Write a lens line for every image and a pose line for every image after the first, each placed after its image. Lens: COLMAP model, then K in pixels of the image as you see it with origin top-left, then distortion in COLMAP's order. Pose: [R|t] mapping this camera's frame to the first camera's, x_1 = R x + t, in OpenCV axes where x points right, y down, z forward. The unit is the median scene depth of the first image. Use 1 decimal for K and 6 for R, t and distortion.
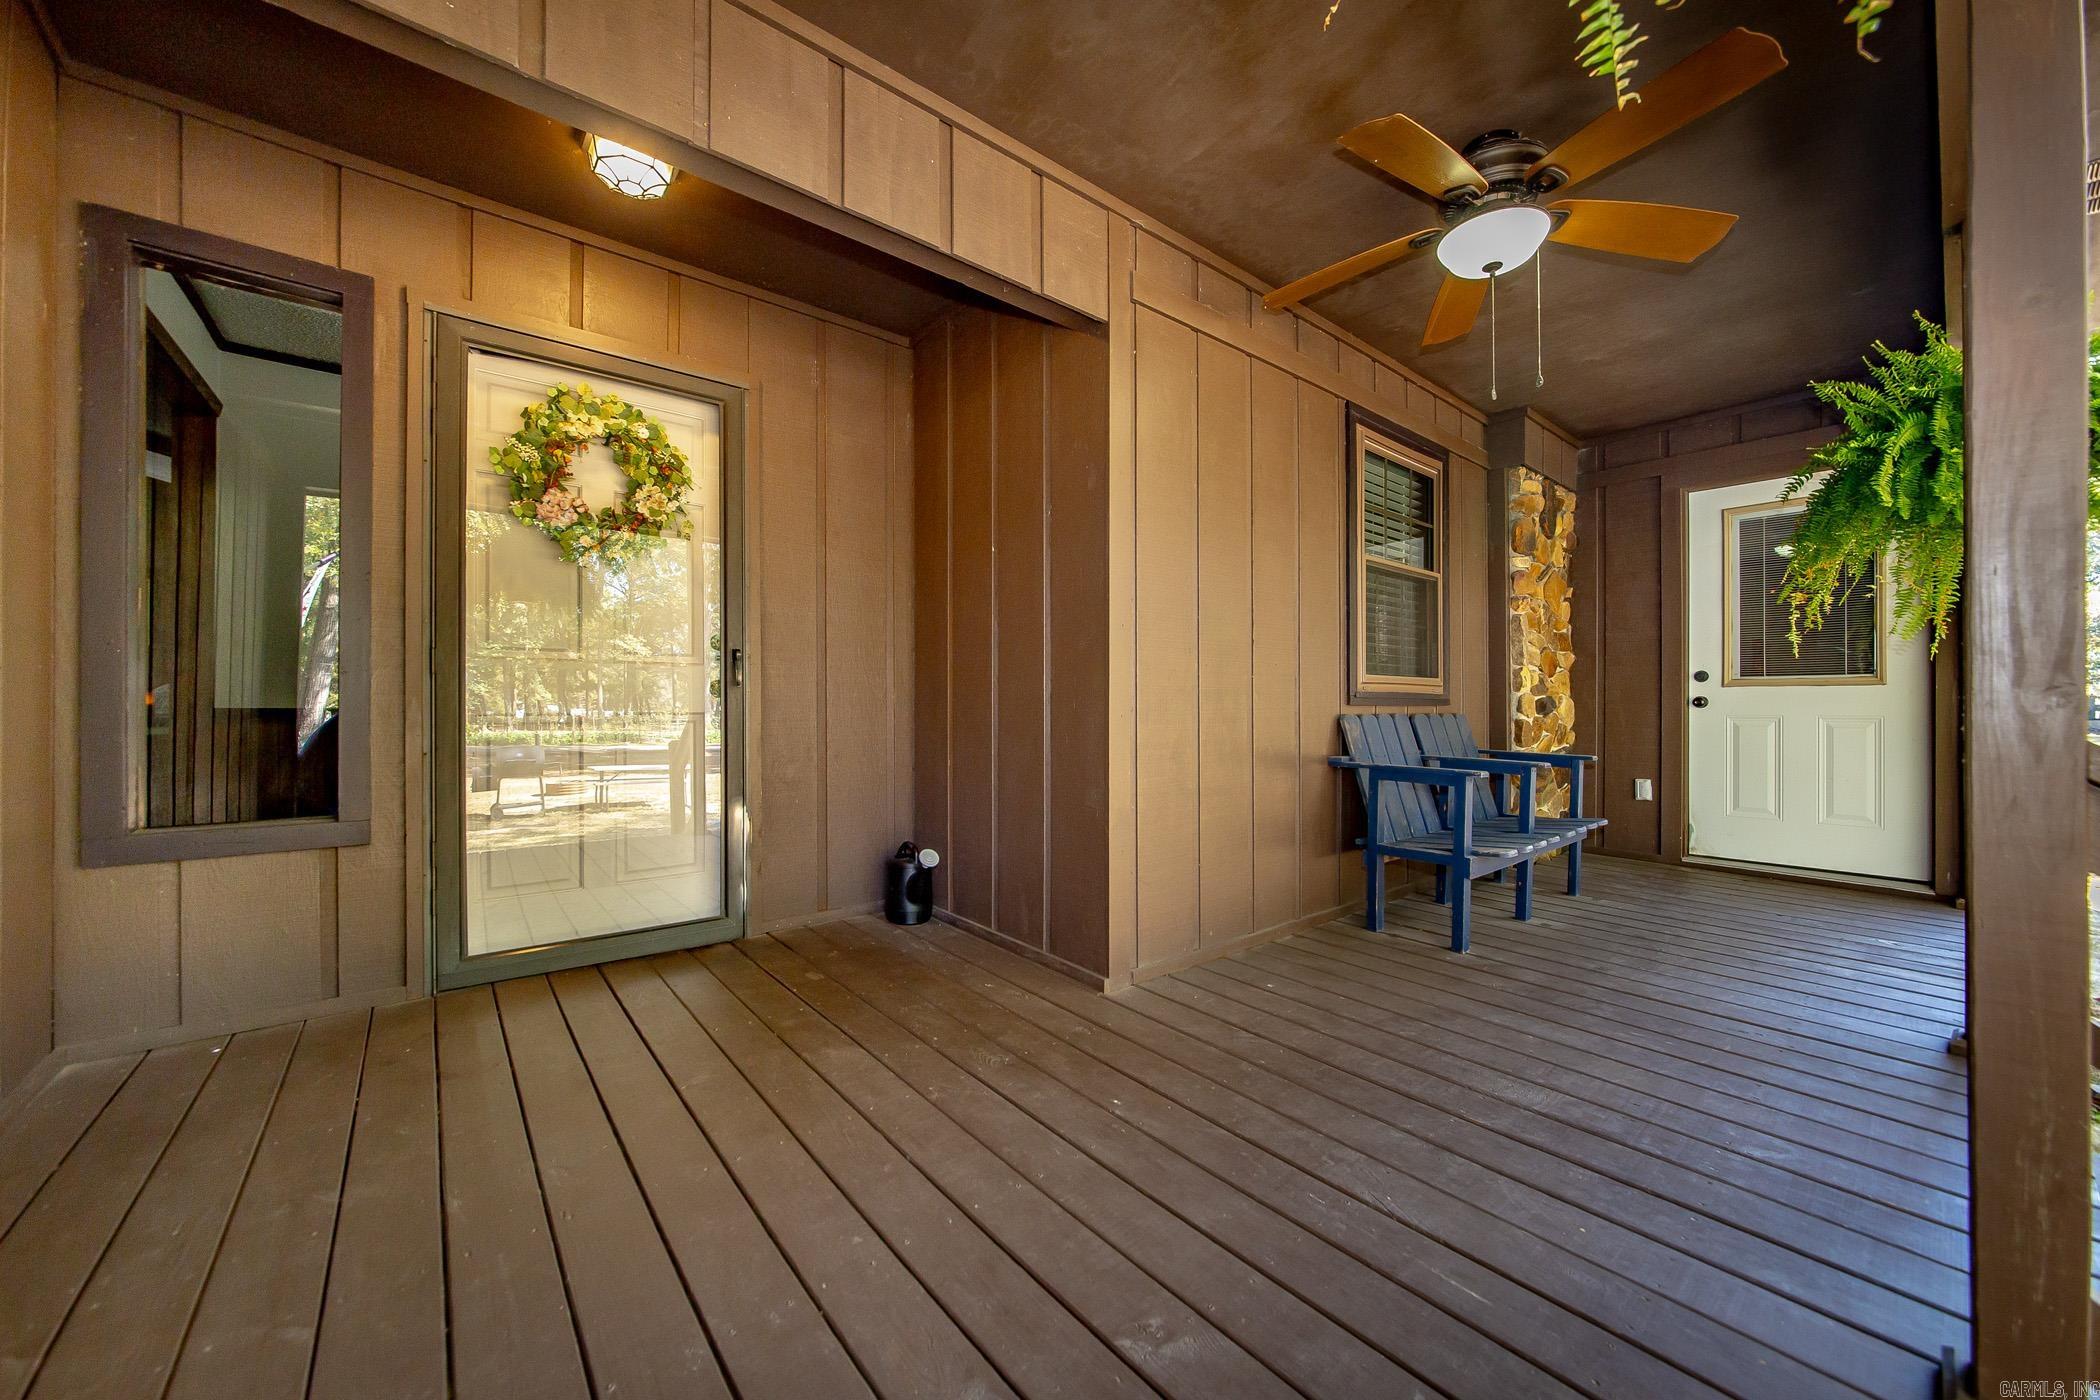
lens RADIAL K [[755.5, 0, 1033.0], [0, 755.5, 709.9], [0, 0, 1]] dist [-0.000142, 0.000014]
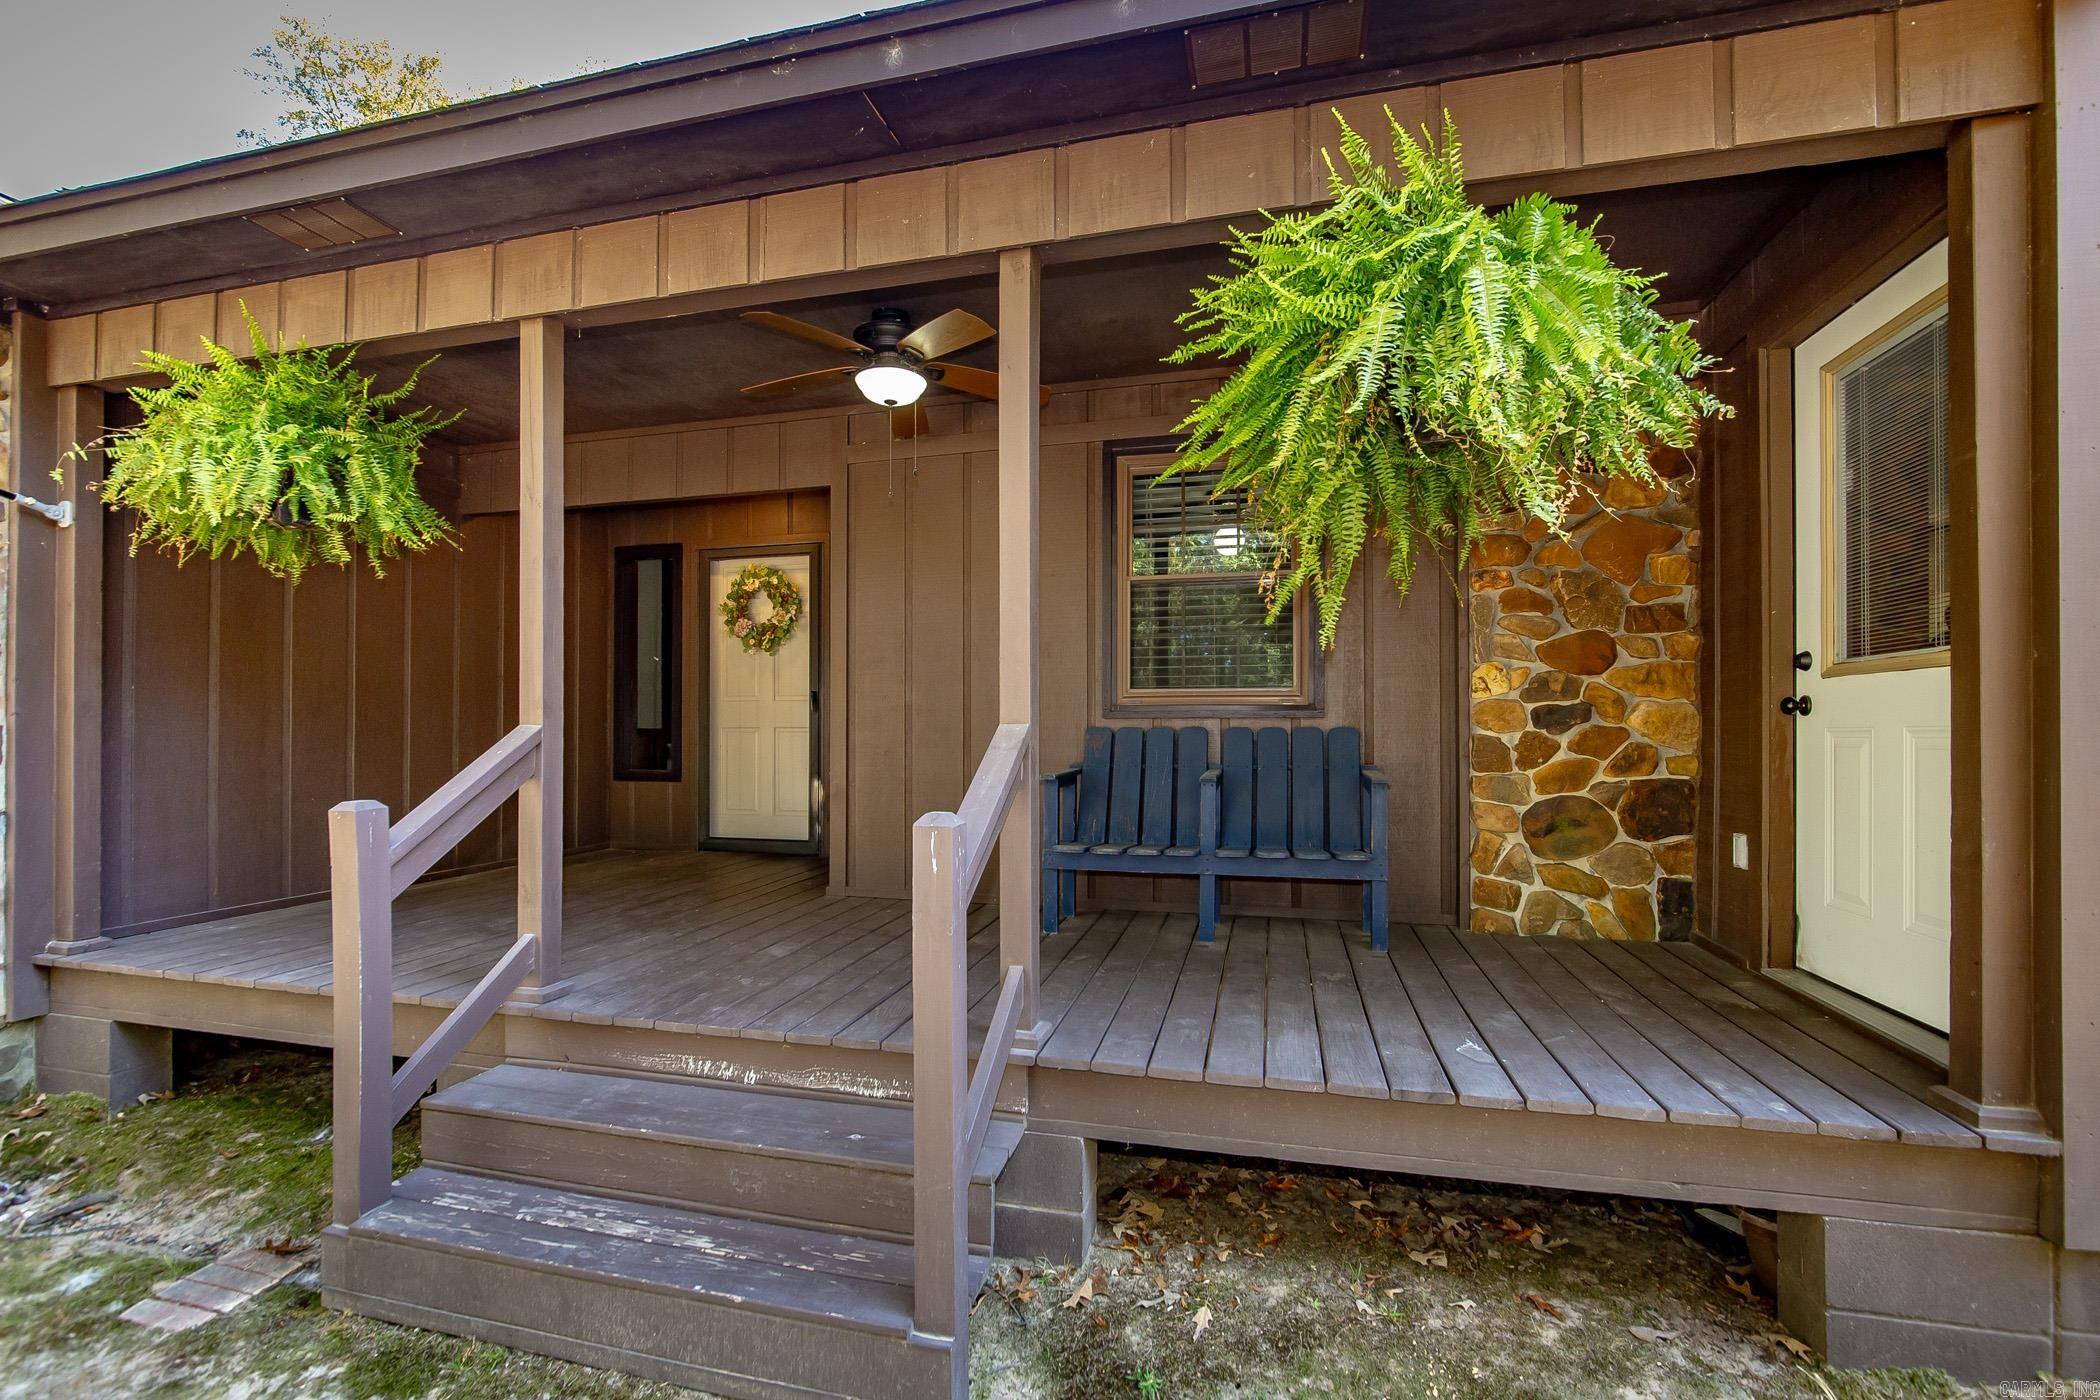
lens RADIAL K [[883.3, 0, 1052.3], [0, 883.3, 725.9], [0, 0, 1]] dist [0.001150, 0.000067]
pose [[0.607224, -0.006237, -0.794506, 1.689988], [-0.004110, 0.999931, -0.010991, 0.023427], [0.794520, 0.009939, 0.607156, 0.198338]]
